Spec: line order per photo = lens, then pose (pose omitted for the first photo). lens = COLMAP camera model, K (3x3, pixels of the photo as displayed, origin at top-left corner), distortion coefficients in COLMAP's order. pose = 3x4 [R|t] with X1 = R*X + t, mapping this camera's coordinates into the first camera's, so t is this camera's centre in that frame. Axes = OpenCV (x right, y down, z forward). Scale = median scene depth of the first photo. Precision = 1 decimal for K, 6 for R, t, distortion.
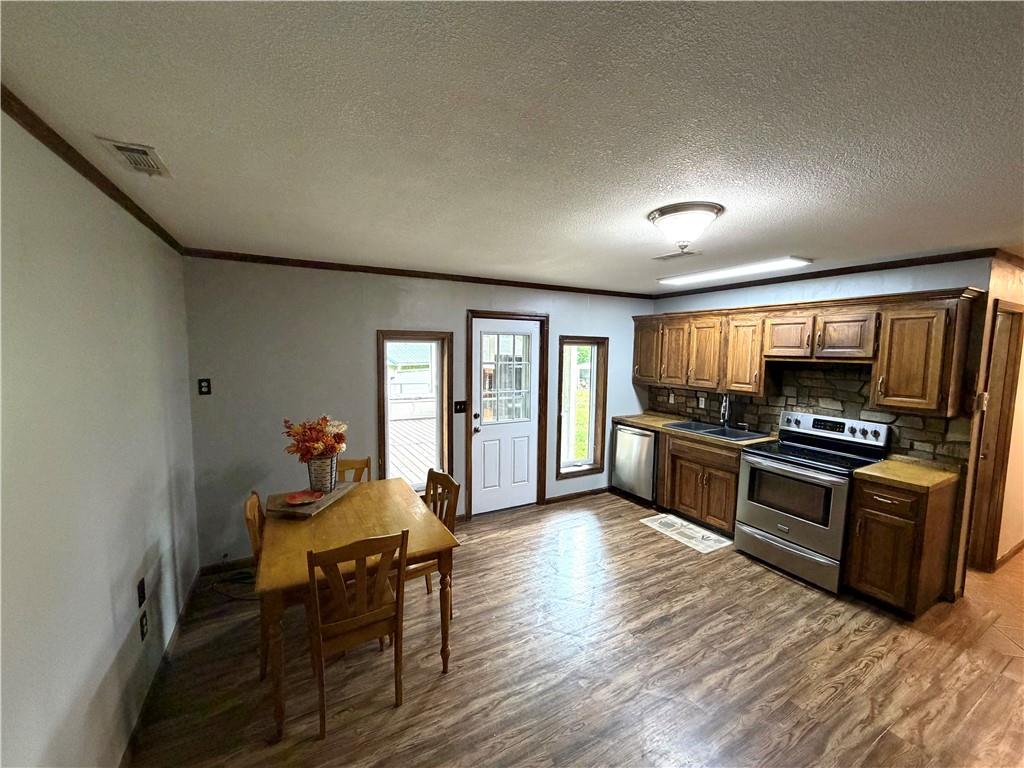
lens RADIAL K [[407.6, 0, 509.0], [0, 407.6, 384.8], [0, 0, 1]] dist [-0.001542, -0.000074]
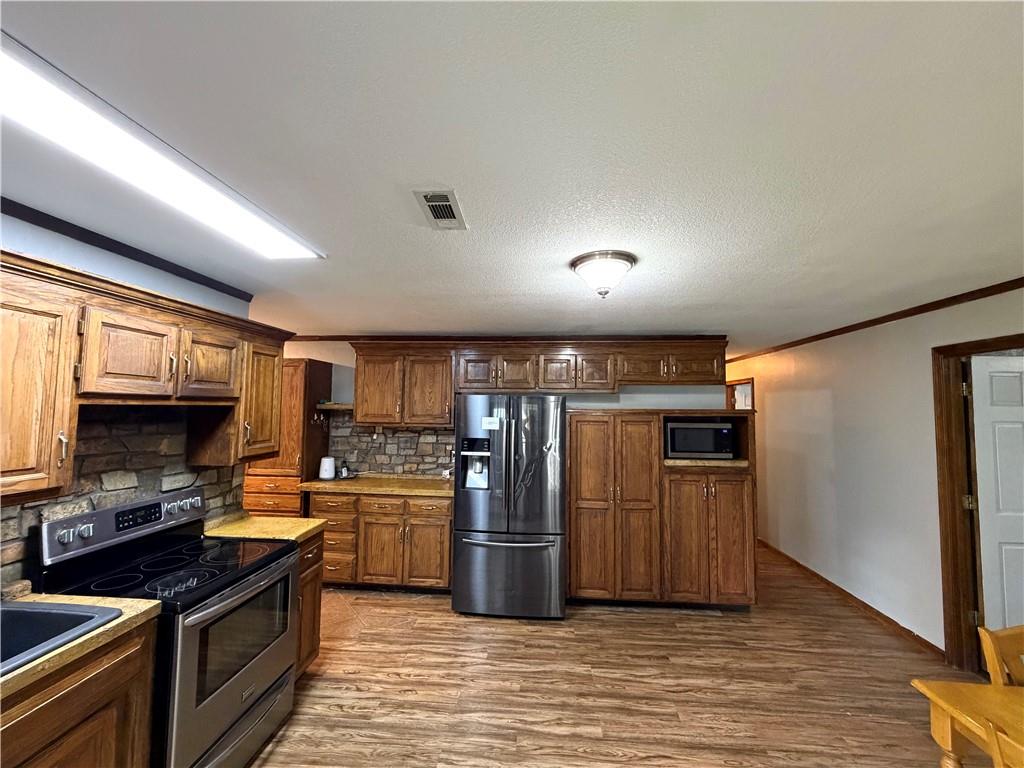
lens RADIAL K [[407.6, 0, 510.2], [0, 407.6, 384.8], [0, 0, 1]] dist [-0.001542, -0.000074]
pose [[-0.834472, 0.012112, 0.550918, 0.033616], [0.030497, 0.999241, 0.024225, -0.080713], [-0.550206, 0.037017, -0.834208, 1.161825]]
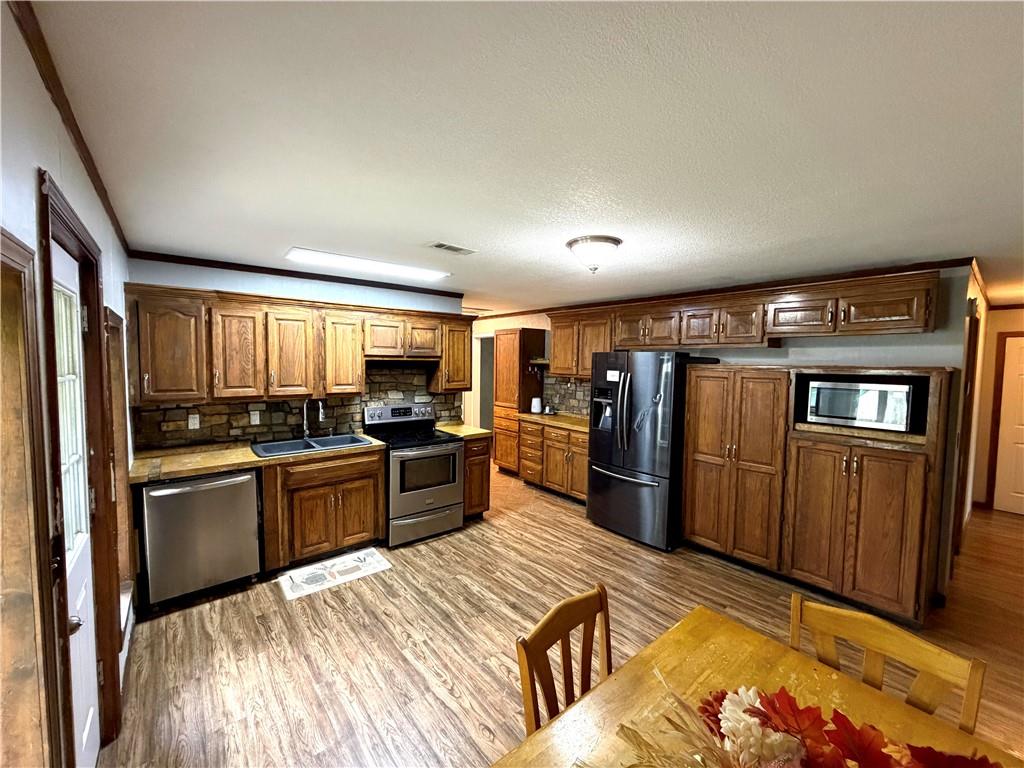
lens RADIAL K [[407.6, 0, 509.3], [0, 407.6, 384.8], [0, 0, 1]] dist [-0.001542, -0.000074]
pose [[-0.188544, -0.072713, 0.979369, -0.462693], [0.072344, 0.993517, 0.087691, -0.064439], [-0.979397, 0.087385, -0.182061, 0.883064]]
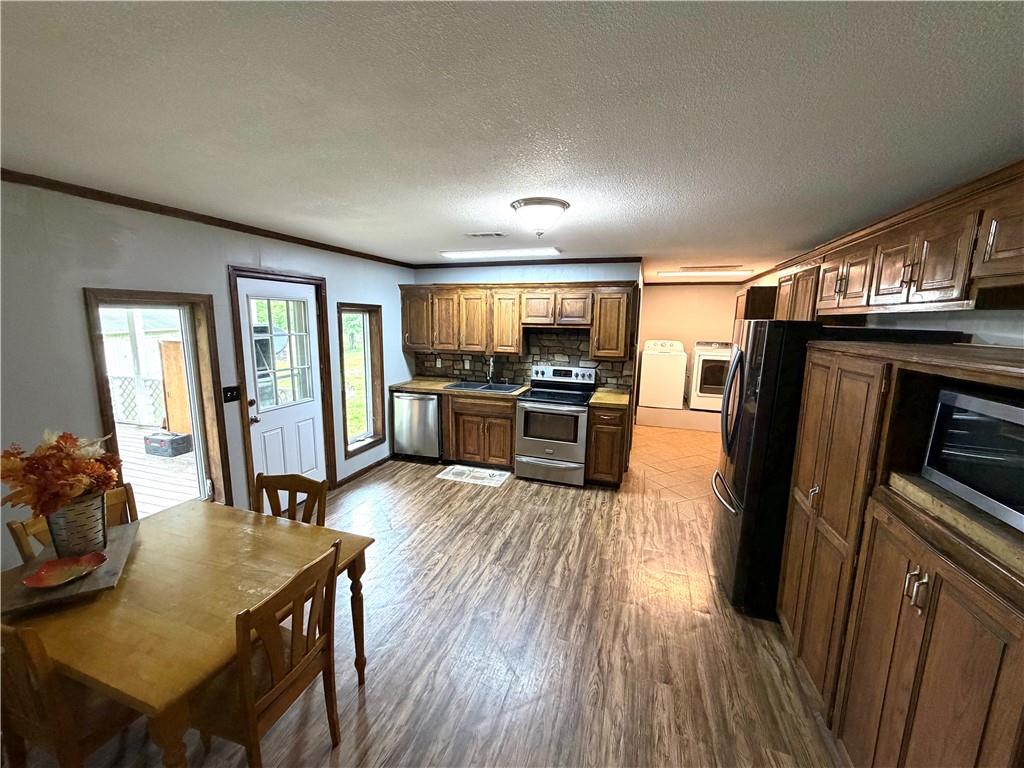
lens RADIAL K [[407.6, 0, 510.2], [0, 407.6, 384.6], [0, 0, 1]] dist [-0.001542, -0.000074]
pose [[0.732677, -0.109833, 0.671655, -0.286206], [0.054972, 0.993218, 0.102451, -0.014684], [-0.678352, -0.038141, 0.733746, 0.091565]]
